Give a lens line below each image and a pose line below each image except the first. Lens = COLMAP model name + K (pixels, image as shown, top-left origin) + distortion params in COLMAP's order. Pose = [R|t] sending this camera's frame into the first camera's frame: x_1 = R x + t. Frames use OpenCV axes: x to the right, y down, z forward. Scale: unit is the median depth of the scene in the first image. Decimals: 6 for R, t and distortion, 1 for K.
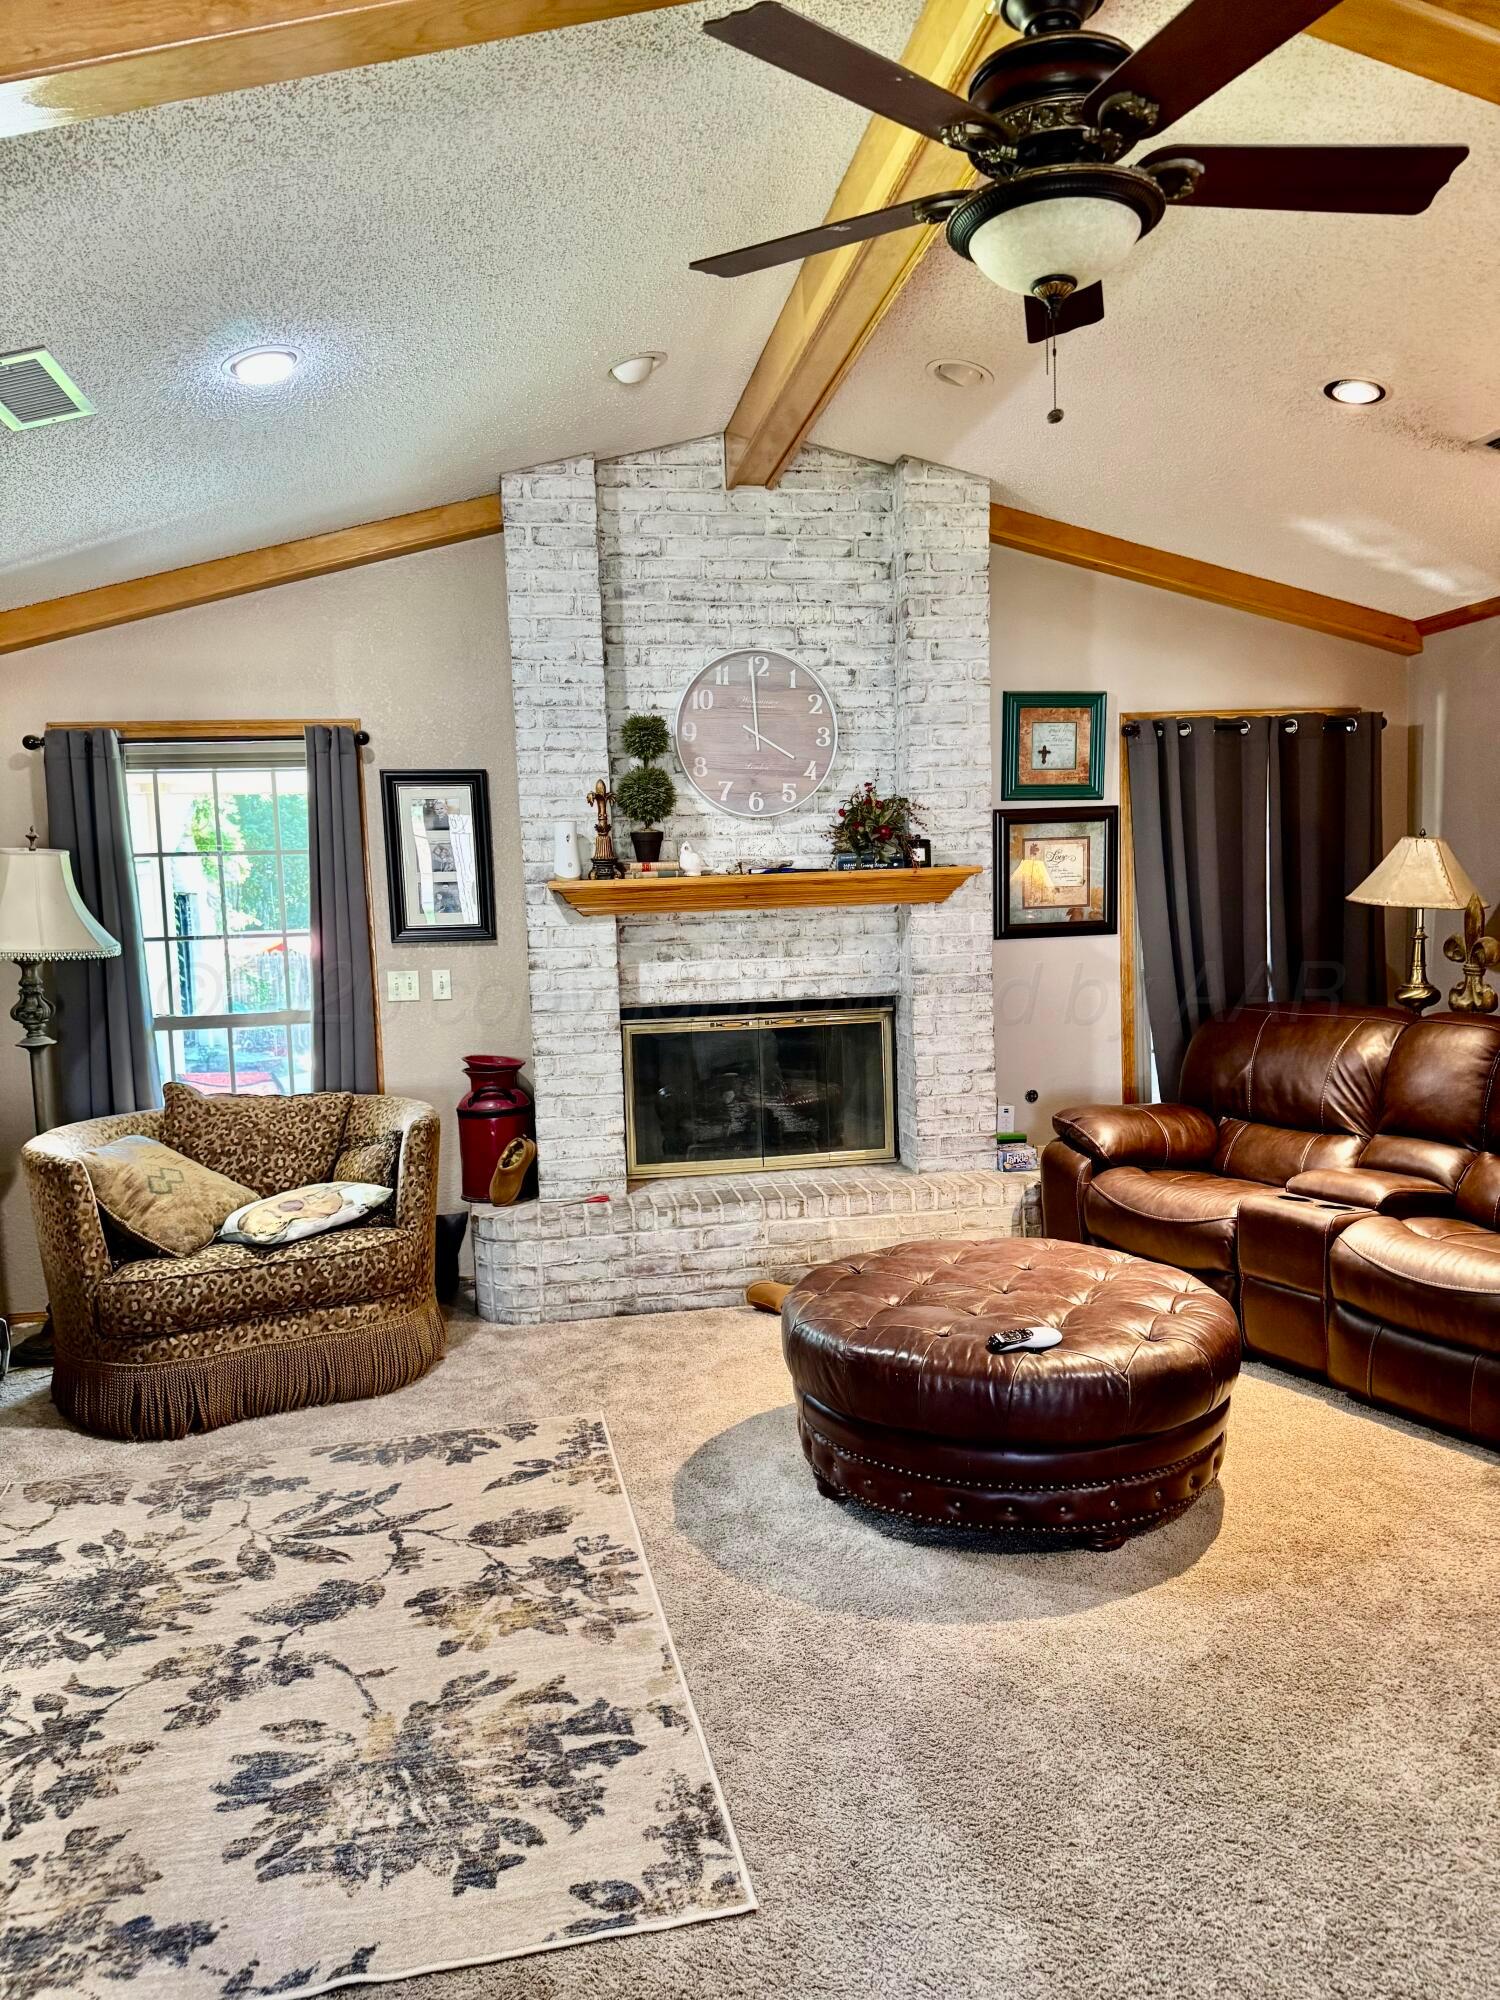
lens RADIAL K [[1438.1, 0, 750.0], [0, 1438.1, 1000.0], [0, 0, 1]] dist [-0.002045, -0.007269]
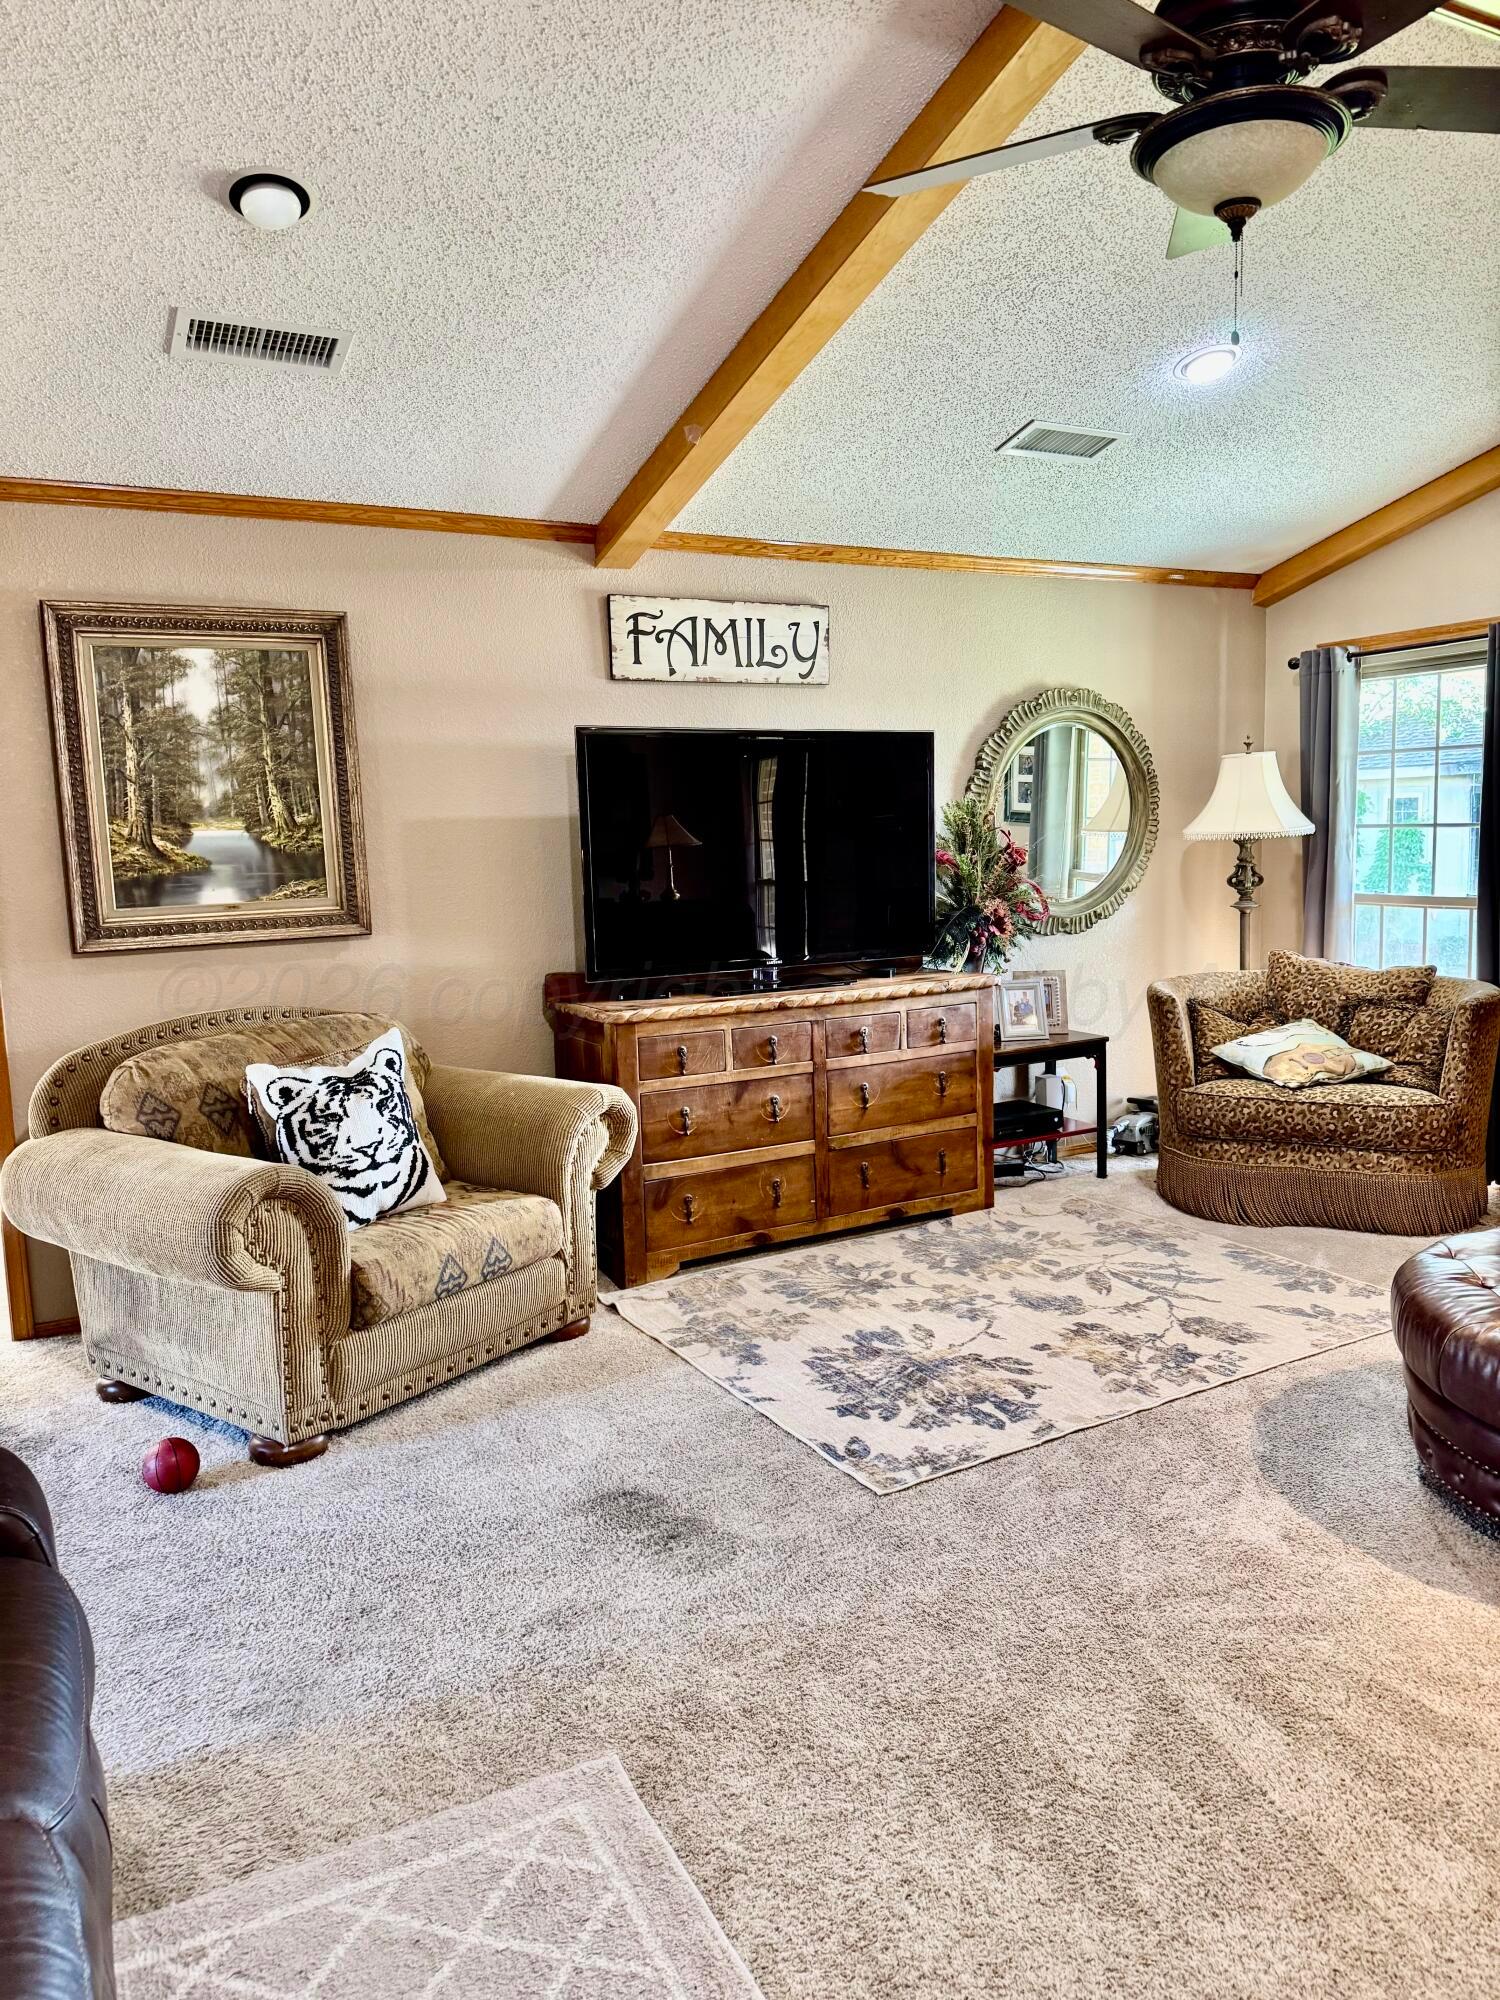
lens RADIAL K [[1407.2, 0, 750.0], [0, 1407.2, 1000.0], [0, 0, 1]] dist [0.121937, -0.193672]
pose [[0.298682, 0.148945, -0.942658, 0.895294], [-0.064407, 0.988640, 0.135803, -0.046811], [0.952177, 0.020152, 0.304882, 0.285979]]
